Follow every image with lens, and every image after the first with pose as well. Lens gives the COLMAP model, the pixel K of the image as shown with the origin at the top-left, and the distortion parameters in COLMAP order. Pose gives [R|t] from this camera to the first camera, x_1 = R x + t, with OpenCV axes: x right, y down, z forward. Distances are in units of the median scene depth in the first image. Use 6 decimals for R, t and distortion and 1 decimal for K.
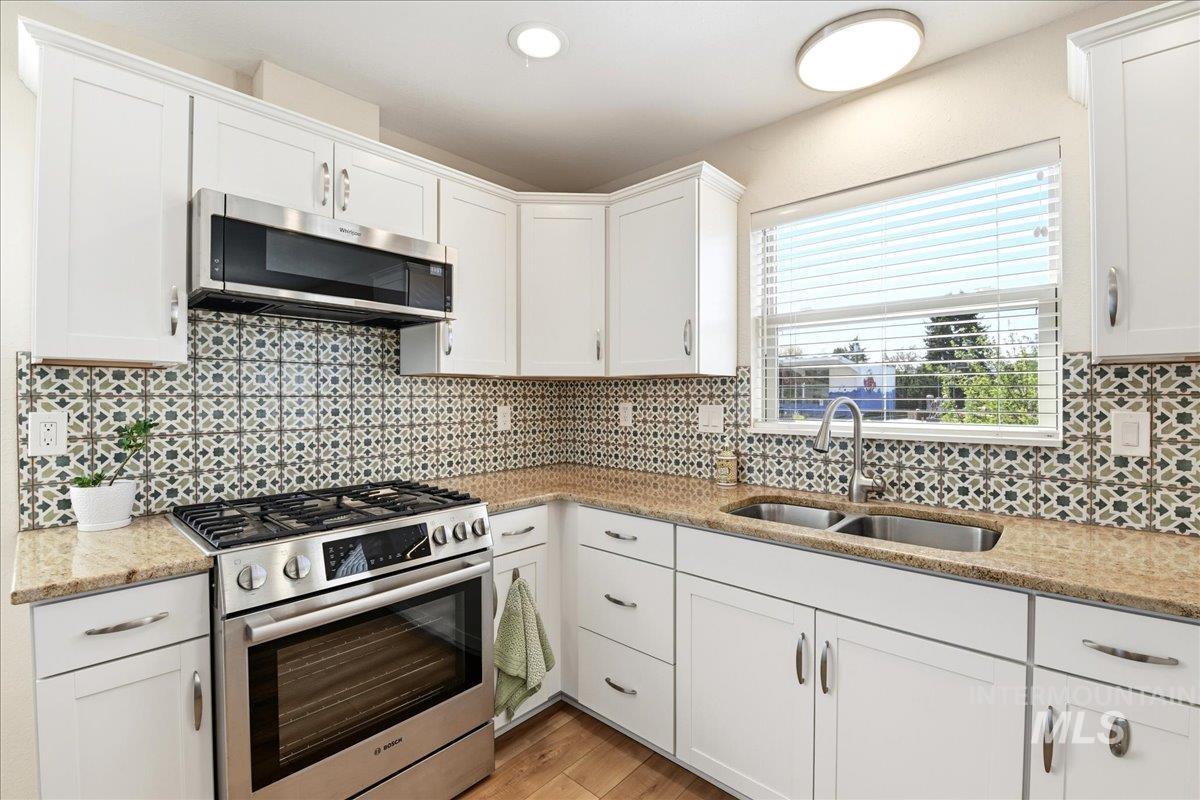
lens RADIAL K [[521.4, 0, 607.4], [0, 521.4, 400.2], [0, 0, 1]] dist [-0.001366, -0.010281]
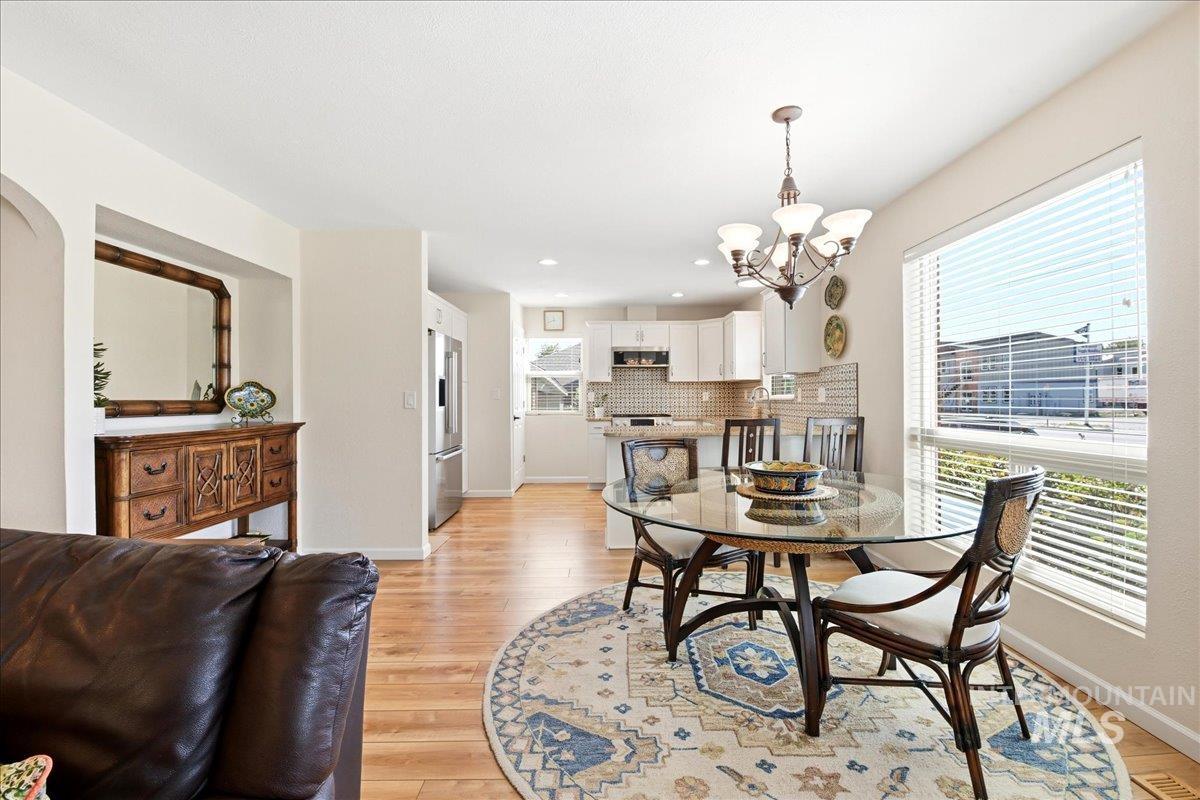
lens RADIAL K [[516.6, 0, 607.9], [0, 516.6, 400.8], [0, 0, 1]] dist [-0.019860, -0.000884]
pose [[0.681567, 0.001050, -0.731755, 1.902634], [0.001339, 0.999996, 0.002682, 0.065540], [0.731754, -0.002808, 0.681563, -1.627763]]
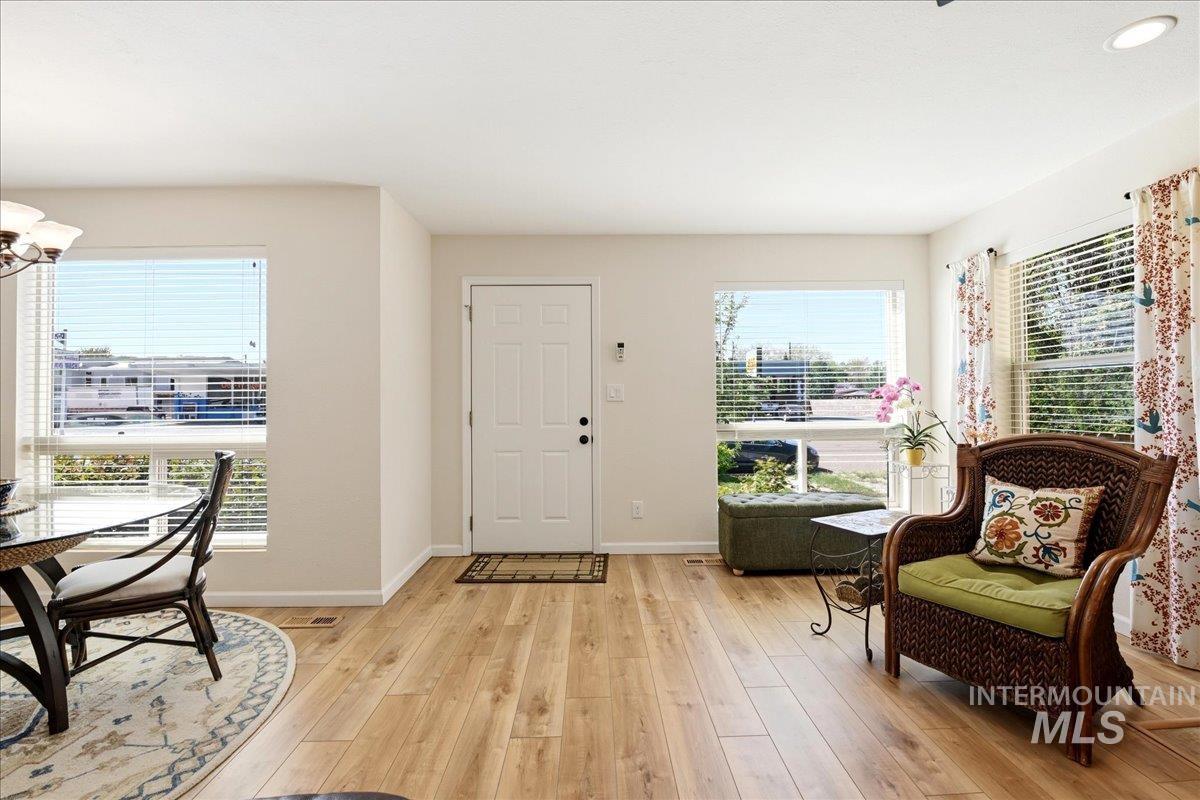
lens RADIAL K [[524.3, 0, 606.9], [0, 524.3, 397.1], [0, 0, 1]] dist [-0.000510, -0.011385]
pose [[0.725624, 0.001054, 0.688091, 1.576304], [0.009935, 0.999879, -0.012008, 0.072311], [-0.688020, 0.015550, 0.725525, -2.108198]]
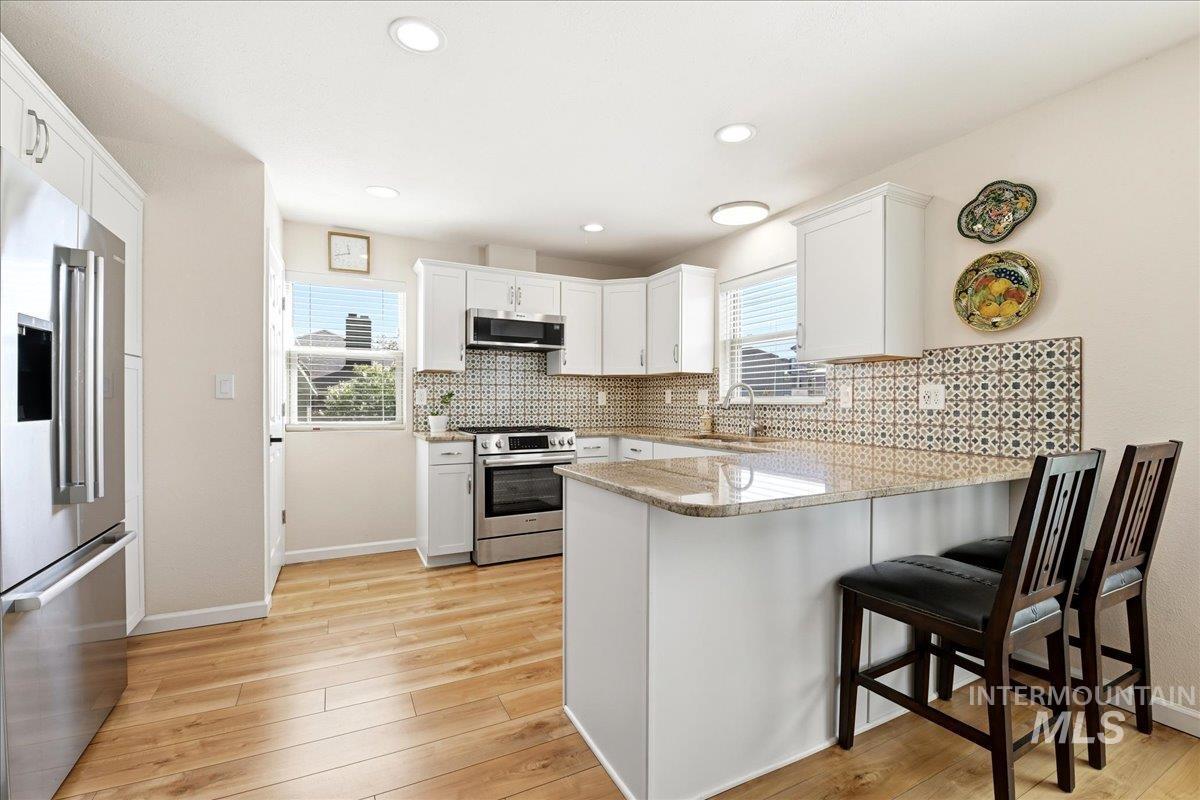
lens RADIAL K [[530.6, 0, 605.0], [0, 530.6, 407.1], [0, 0, 1]] dist [-0.001884, -0.000320]
pose [[0.934449, 0.007906, -0.356009, 0.623455], [-0.006126, 0.999962, 0.006125, 0.070185], [0.356044, -0.003542, 0.934462, -0.965658]]
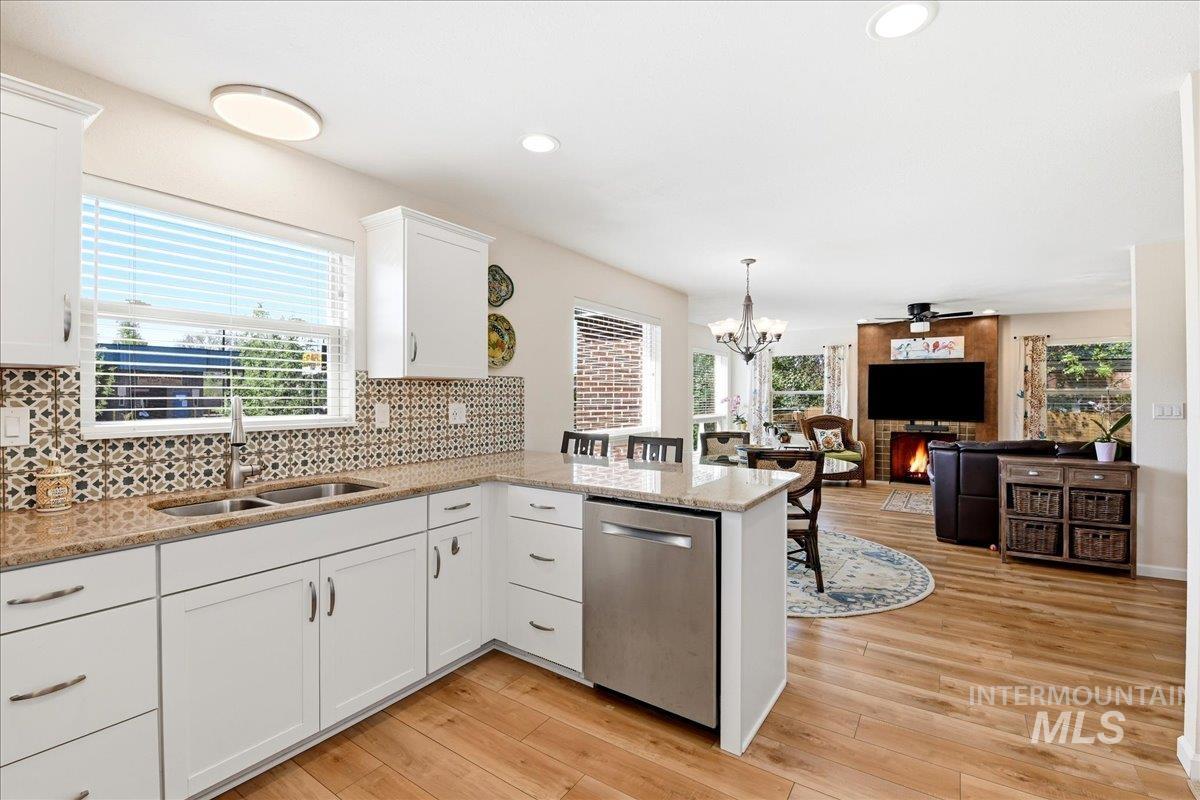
lens RADIAL K [[521.4, 0, 607.4], [0, 521.4, 400.2], [0, 0, 1]] dist [-0.001366, -0.010281]
pose [[-0.147154, -0.008401, 0.989078, -0.710315], [0.002417, 0.999958, 0.008853, -0.005556], [-0.989111, 0.003693, -0.147127, 0.335508]]
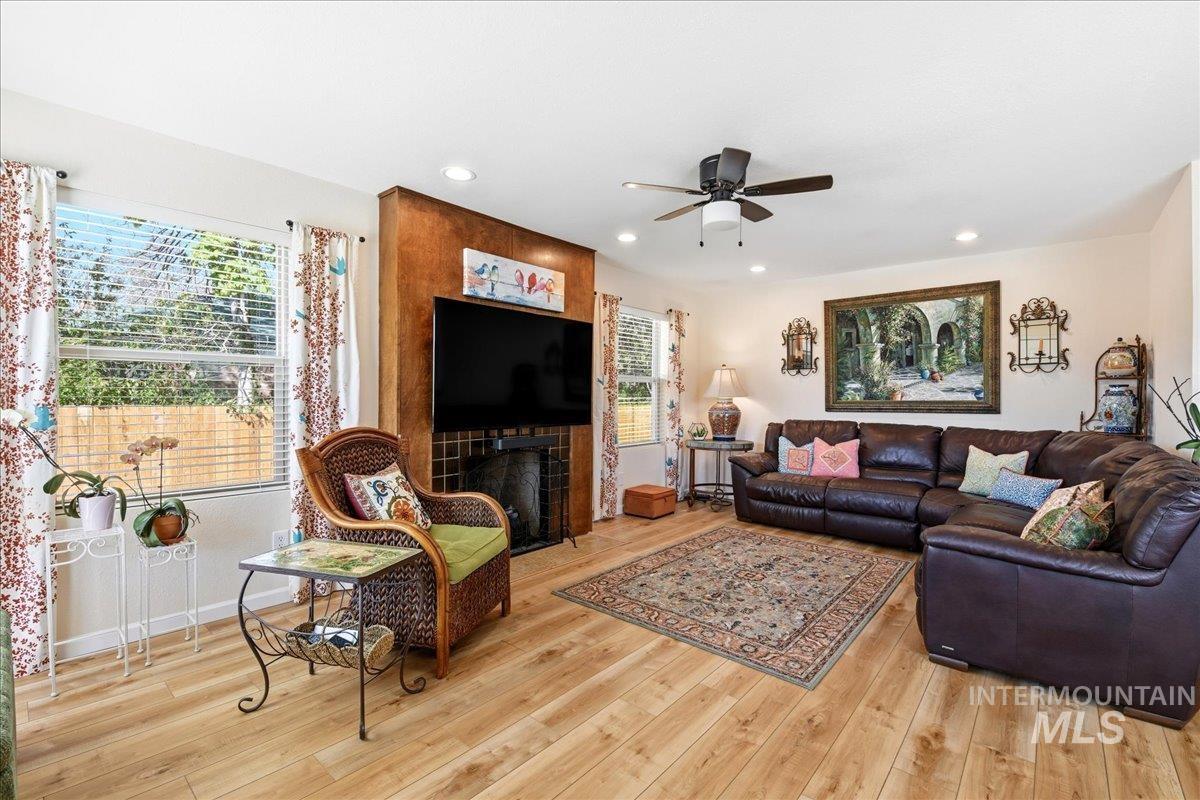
lens RADIAL K [[526.4, 0, 607.0], [0, 526.4, 401.2], [0, 0, 1]] dist [0.000204, -0.000195]
pose [[-0.999619, -0.007558, -0.026564, 2.467585], [-0.007959, 0.999856, 0.015009, 0.056428], [0.026447, 0.015214, -0.999534, -0.603749]]
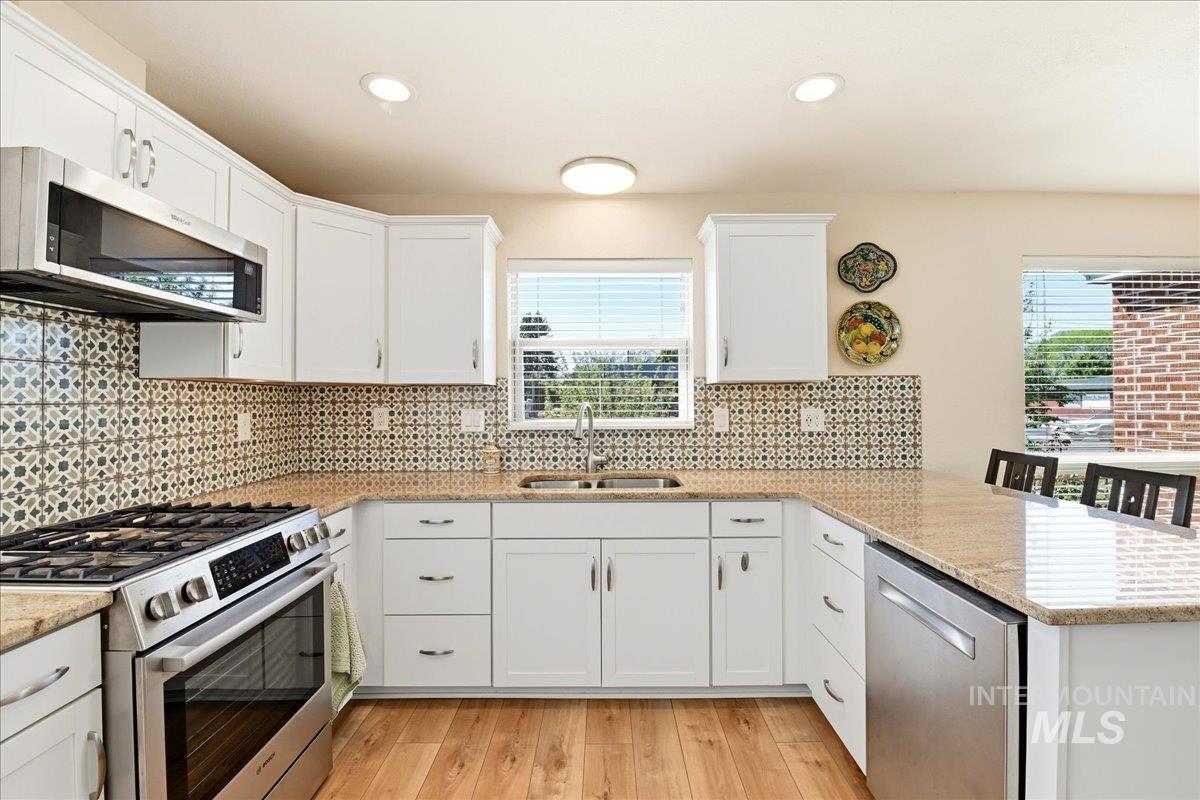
lens RADIAL K [[524.3, 0, 606.9], [0, 524.3, 397.1], [0, 0, 1]] dist [-0.000510, -0.011385]
pose [[0.738821, 0.000844, 0.673901, -0.453887], [0.007970, 0.999918, -0.009989, -0.003995], [-0.673855, 0.012751, 0.738754, -0.120605]]
